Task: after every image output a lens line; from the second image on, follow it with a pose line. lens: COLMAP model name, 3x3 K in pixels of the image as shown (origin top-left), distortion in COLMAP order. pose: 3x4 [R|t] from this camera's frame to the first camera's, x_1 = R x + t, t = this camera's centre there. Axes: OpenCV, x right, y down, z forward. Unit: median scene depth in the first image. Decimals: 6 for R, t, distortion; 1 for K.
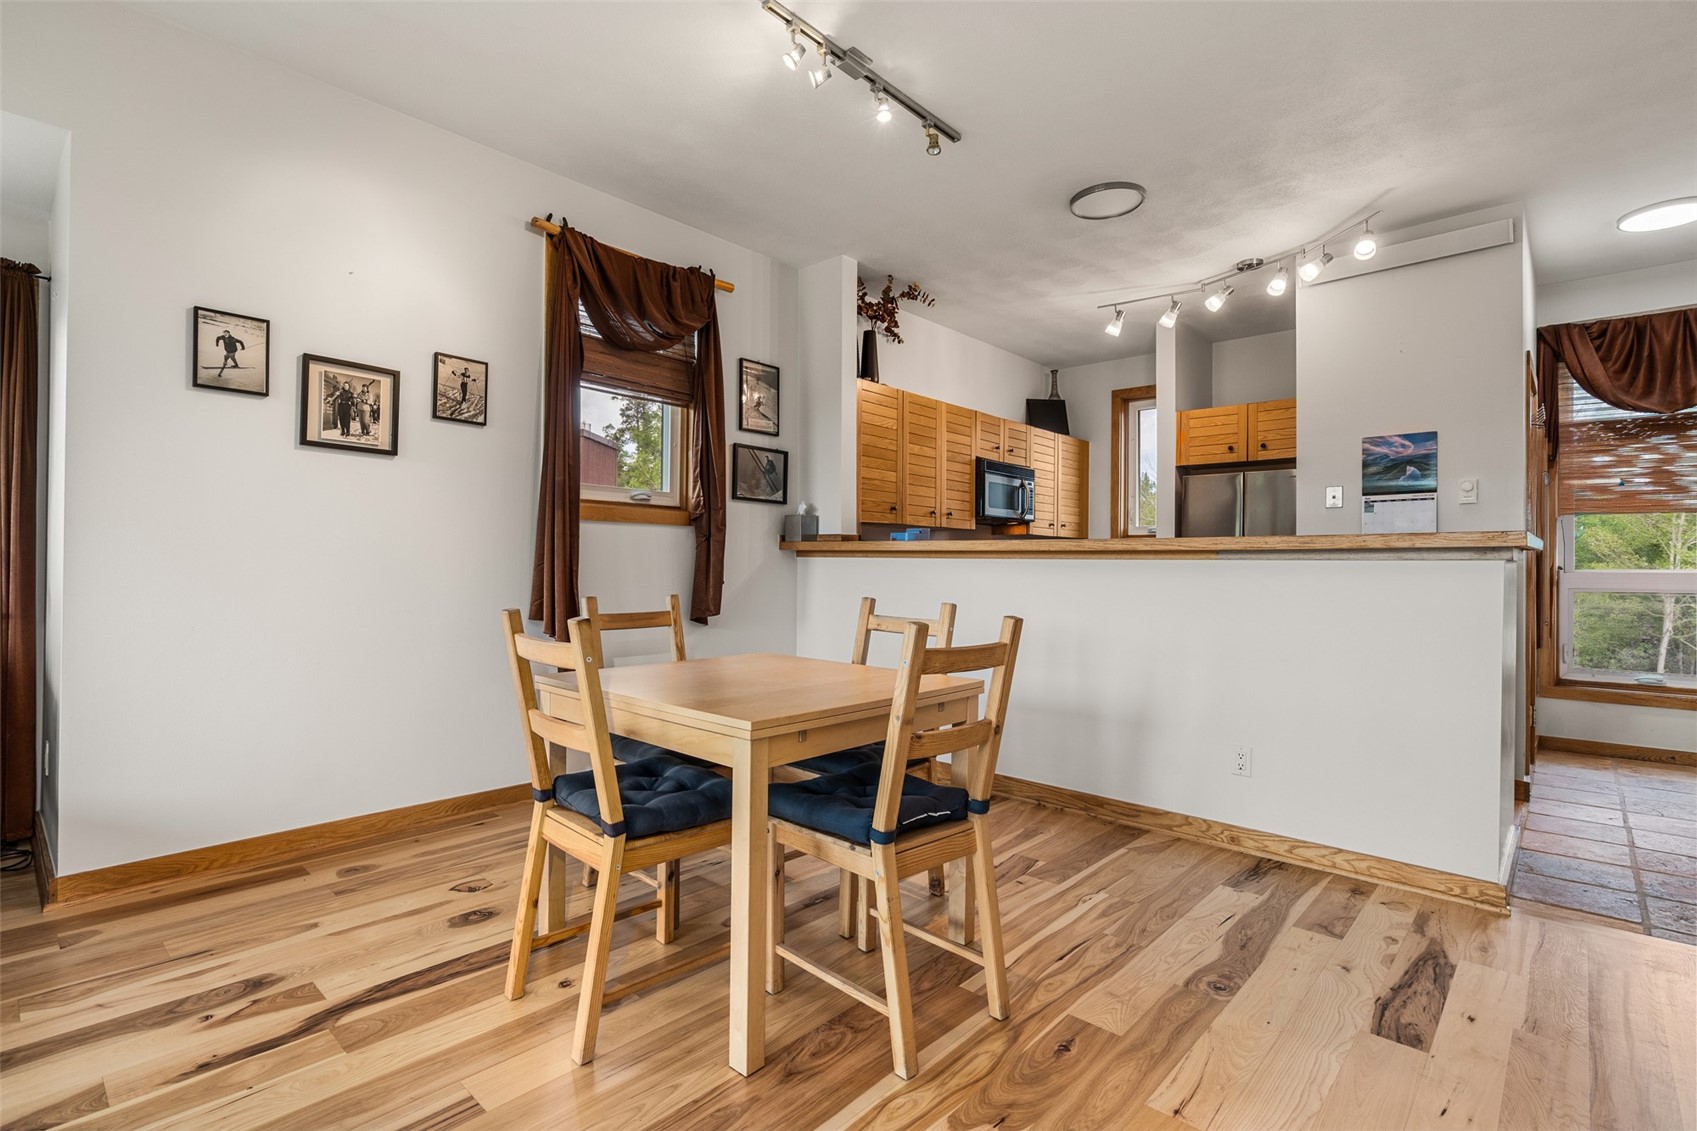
lens RADIAL K [[805.9, 0, 787.6], [0, 805.9, 565.6], [0, 0, 1]] dist [-0.005030, 0.000950]
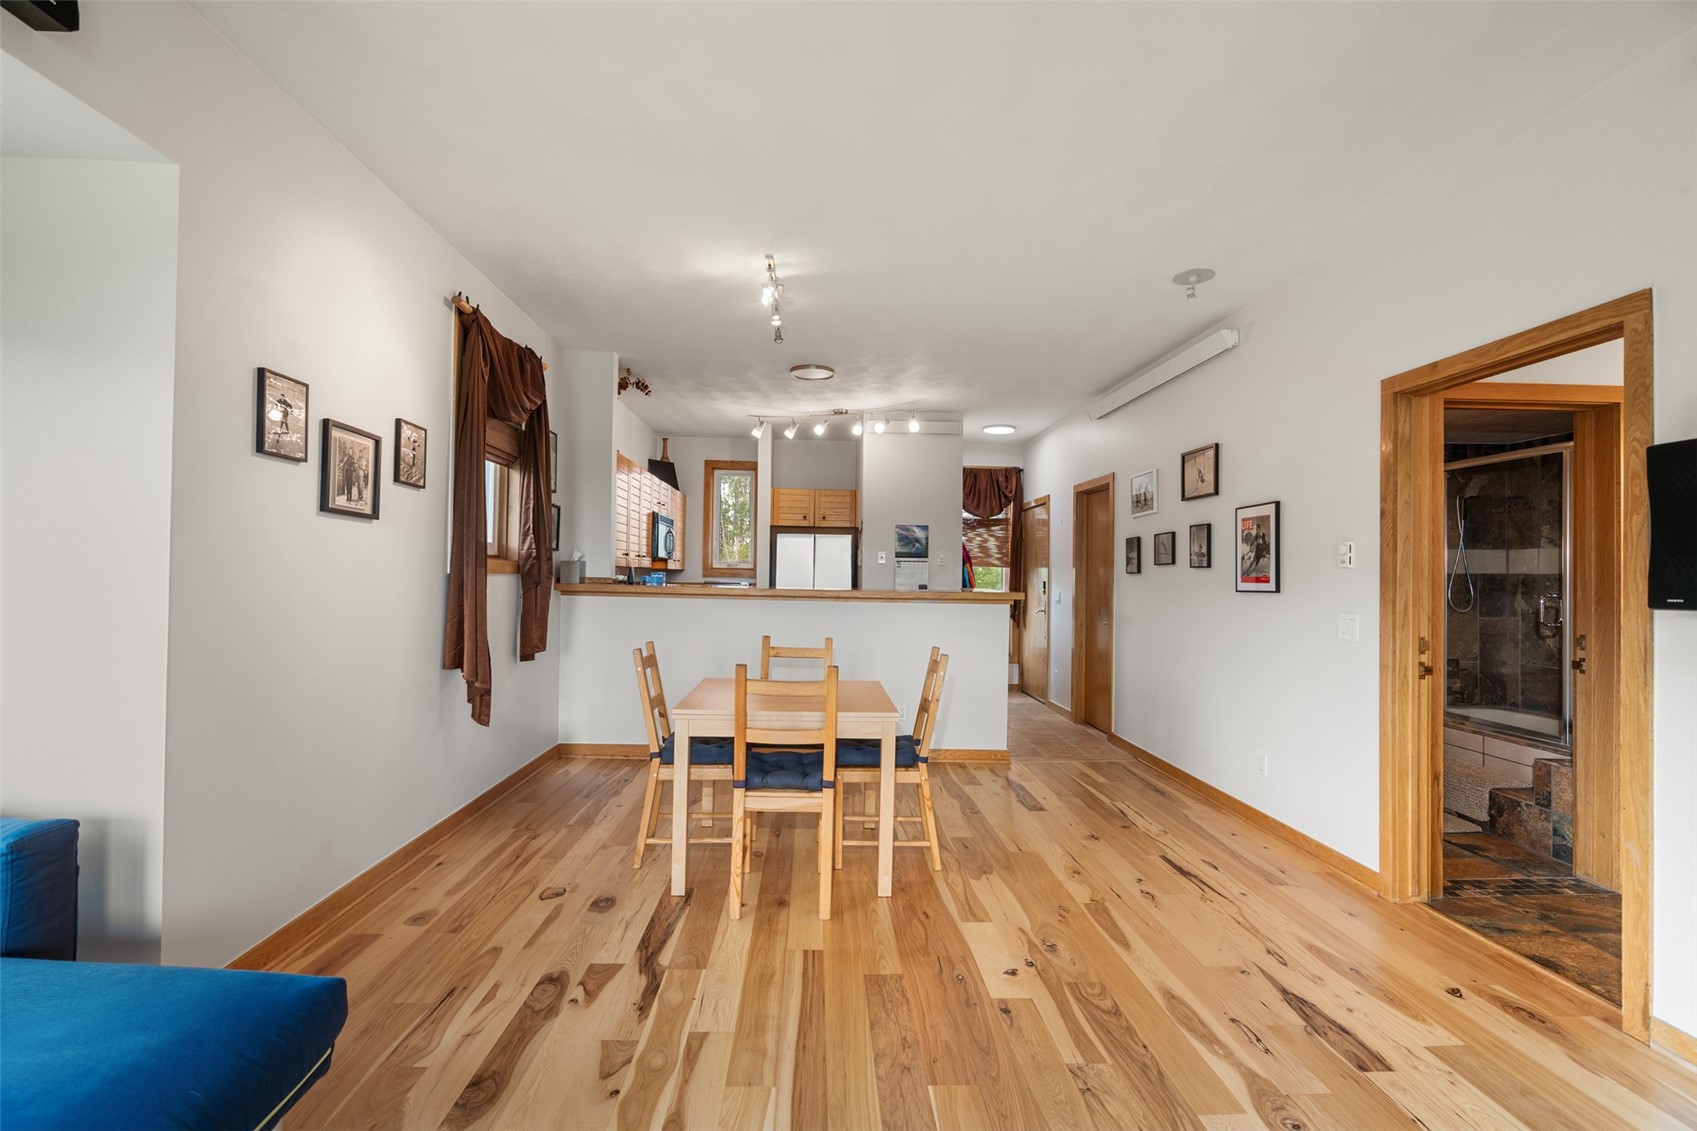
lens RADIAL K [[766.3, 0, 845.2], [0, 766.3, 566.6], [0, 0, 1]] dist [-0.003768, 0.001015]
pose [[0.682024, 0.009489, 0.731268, -0.812743], [-0.010336, 0.999941, -0.003336, -0.082755], [-0.731257, -0.005283, 0.682082, -0.094980]]
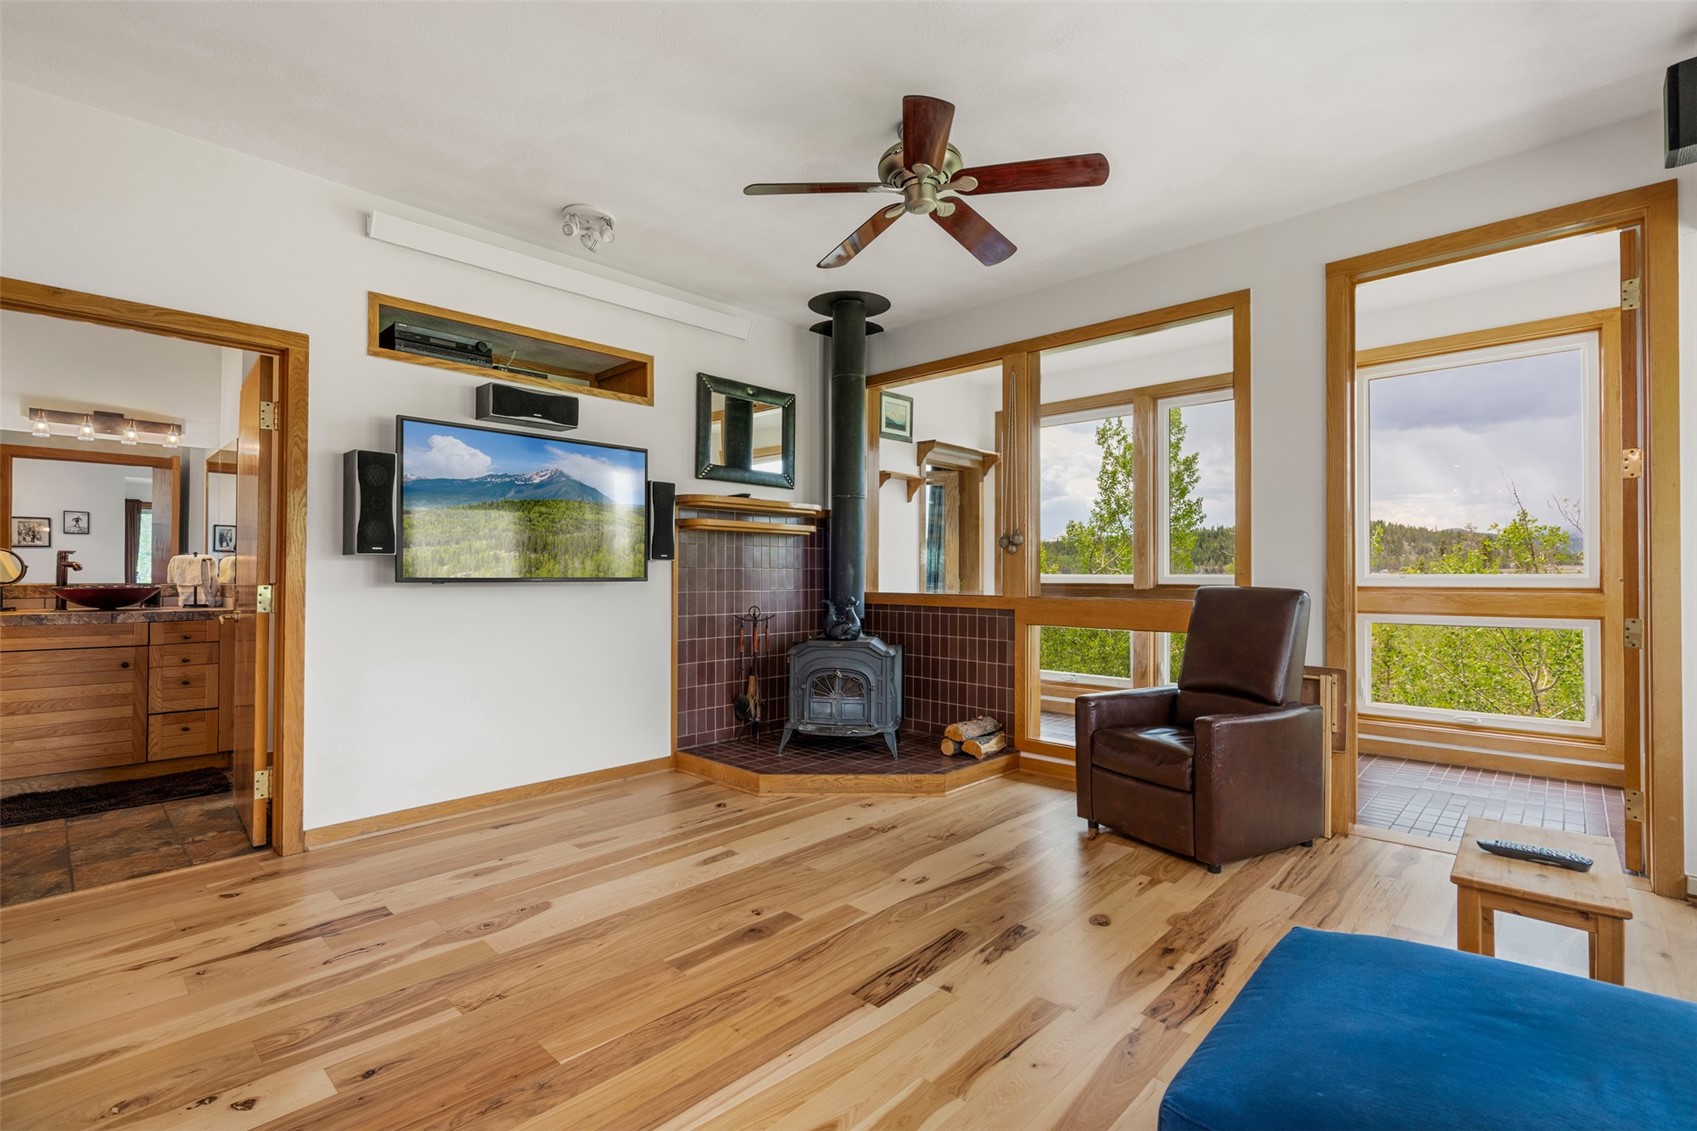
lens RADIAL K [[766.3, 0, 840.7], [0, 766.3, 566.8], [0, 0, 1]] dist [-0.003768, 0.001015]
pose [[-0.999873, -0.012676, -0.009685, -0.499690], [-0.012562, 0.999852, -0.011713, -0.033271], [0.009832, -0.011590, -0.999885, 0.886977]]
